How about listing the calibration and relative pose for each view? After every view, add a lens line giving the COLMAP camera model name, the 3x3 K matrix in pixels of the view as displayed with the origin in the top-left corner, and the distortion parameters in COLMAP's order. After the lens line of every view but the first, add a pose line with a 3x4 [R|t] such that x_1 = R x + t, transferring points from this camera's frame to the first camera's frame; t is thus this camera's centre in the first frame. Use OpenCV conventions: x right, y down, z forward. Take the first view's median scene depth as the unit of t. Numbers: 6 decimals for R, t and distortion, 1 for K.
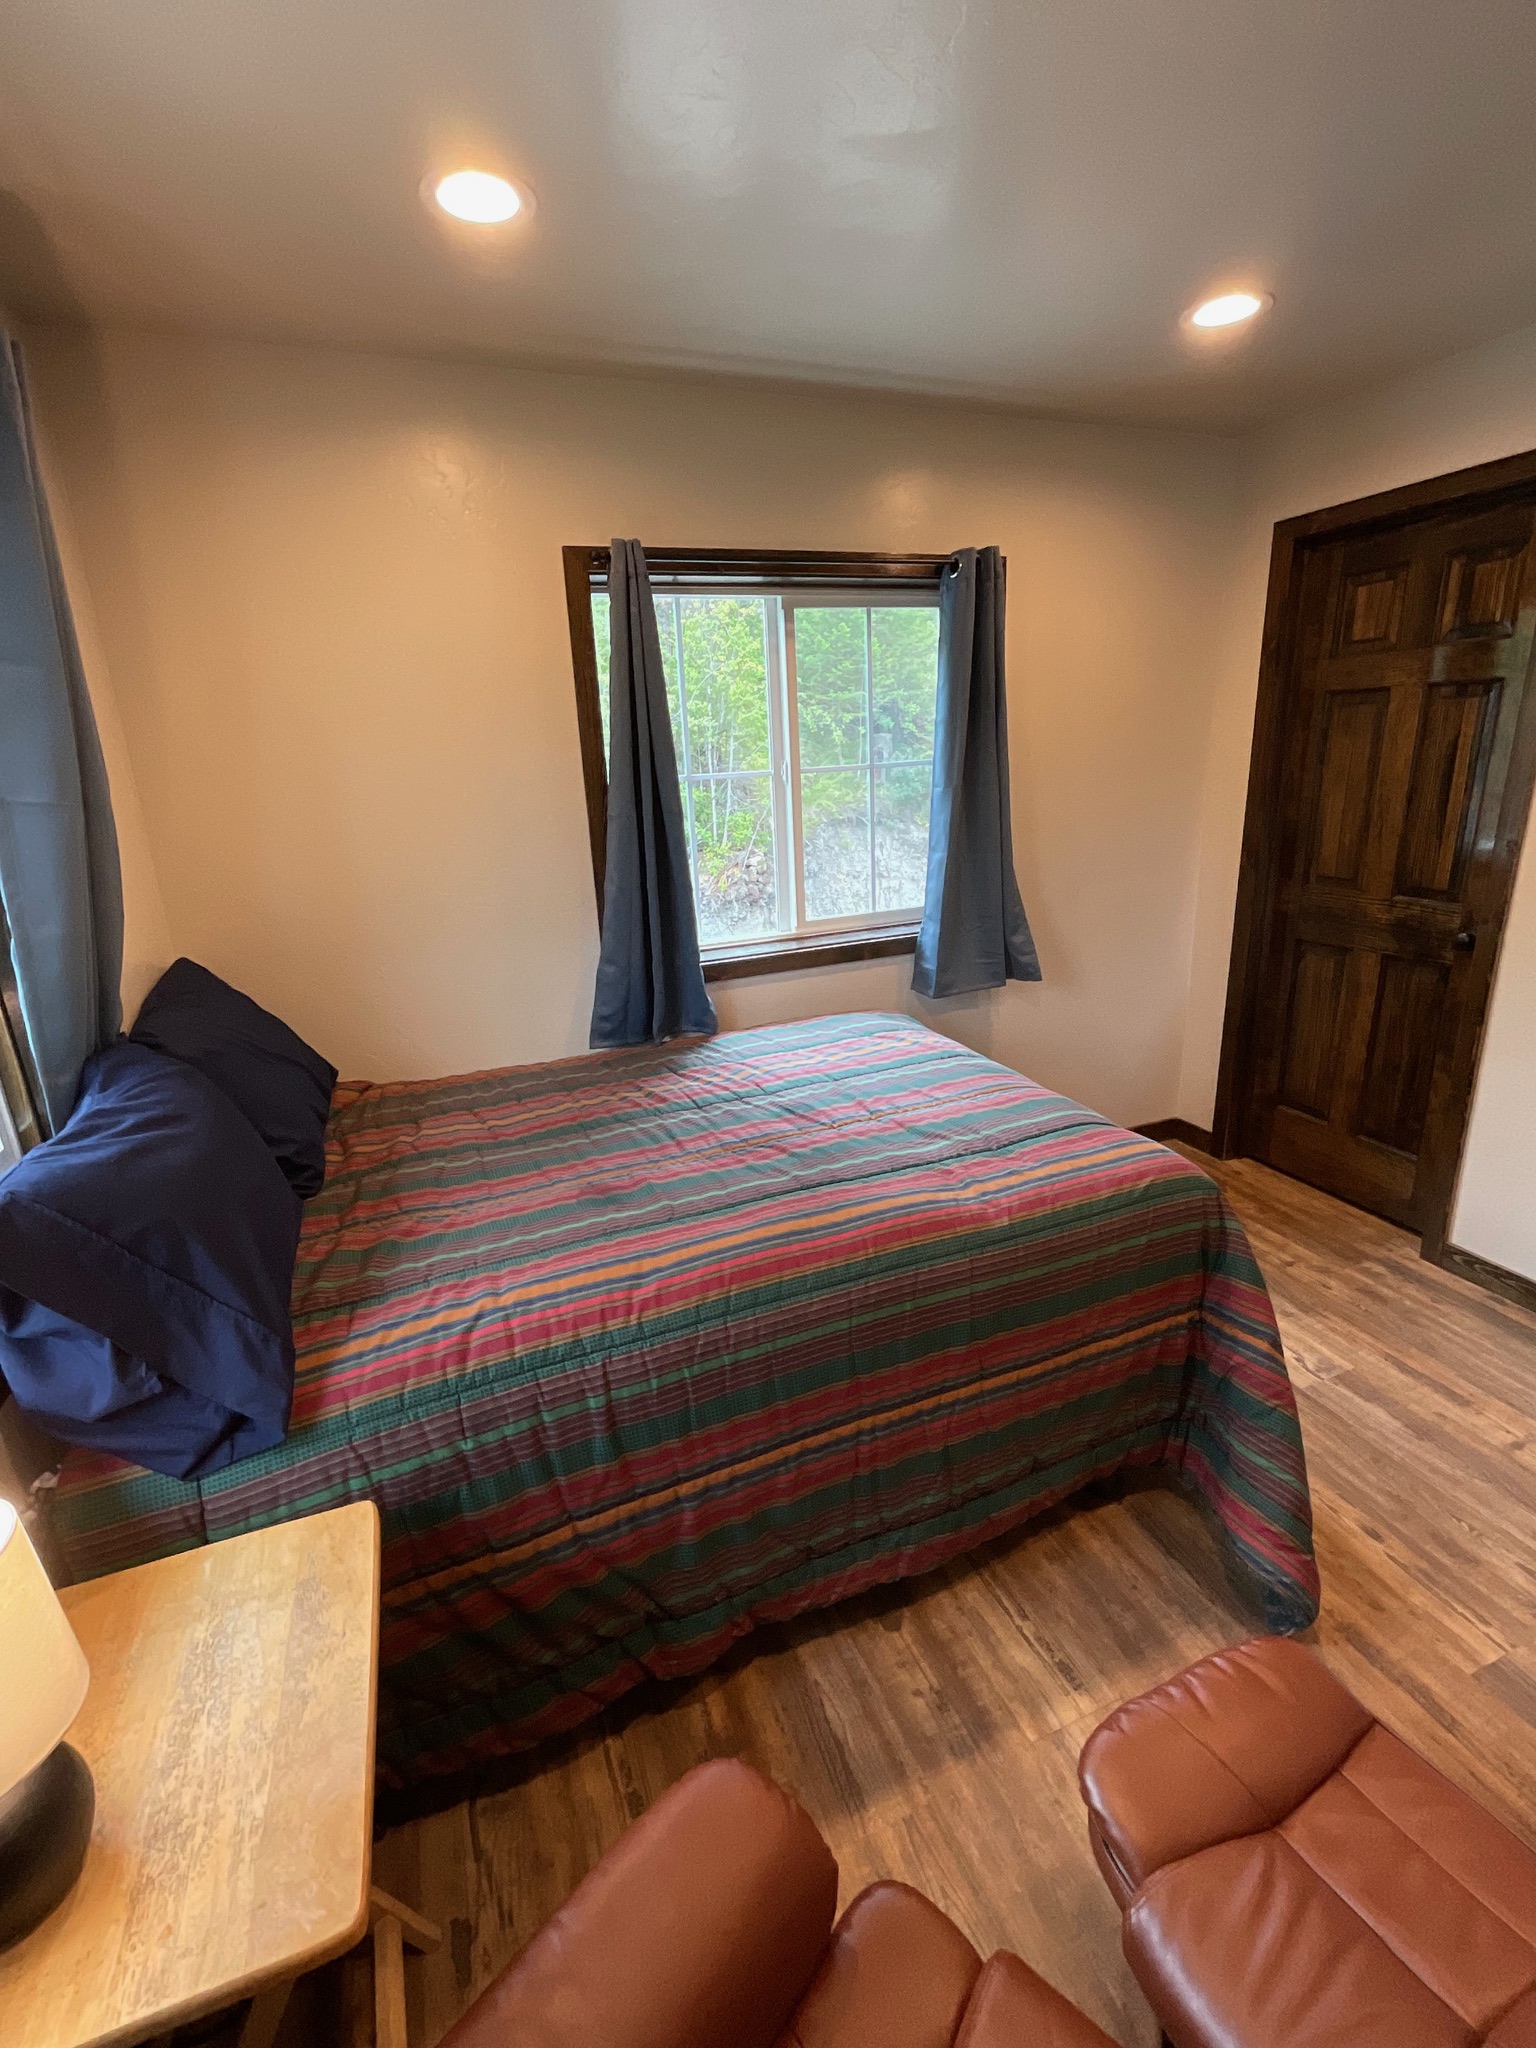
lens RADIAL K [[939.2, 0, 768.0], [0, 939.2, 1024.0], [0, 0, 1]] dist [0.001351, 0.000406]
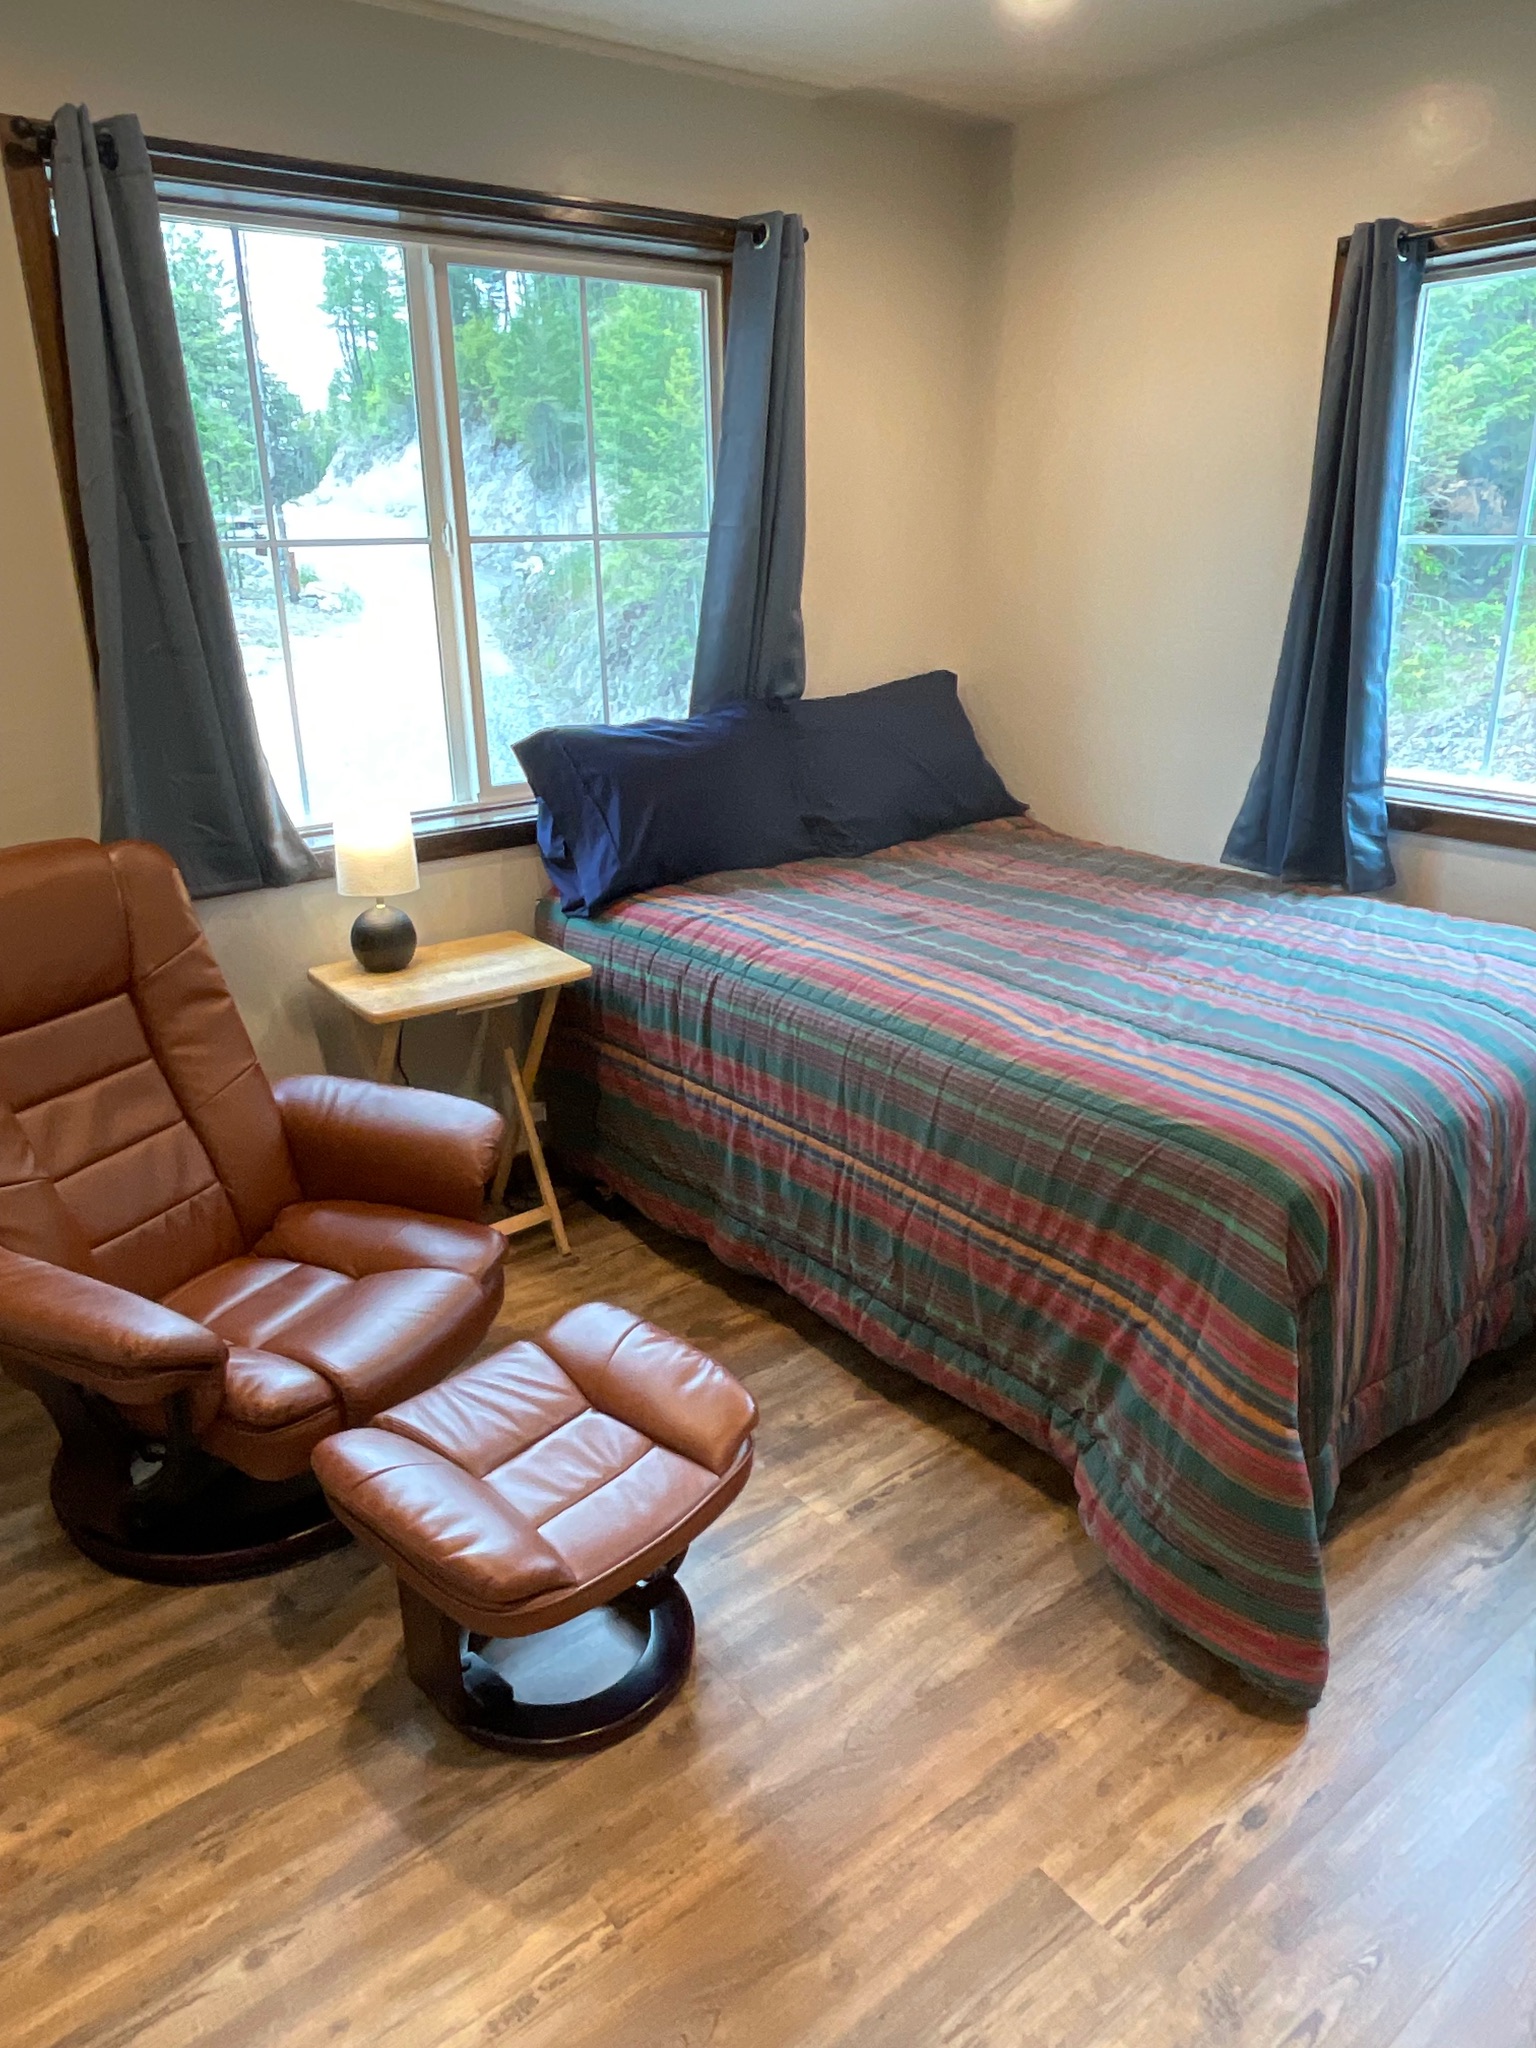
lens RADIAL K [[1416.4, 0, 768.0], [0, 1416.4, 1024.0], [0, 0, 1]] dist [0.079656, 0.002816]
pose [[0.270226, 0.356401, -0.894403, 1.290074], [-0.280744, 0.917761, 0.280888, -0.124080], [0.920957, 0.175195, 0.348060, 0.294775]]
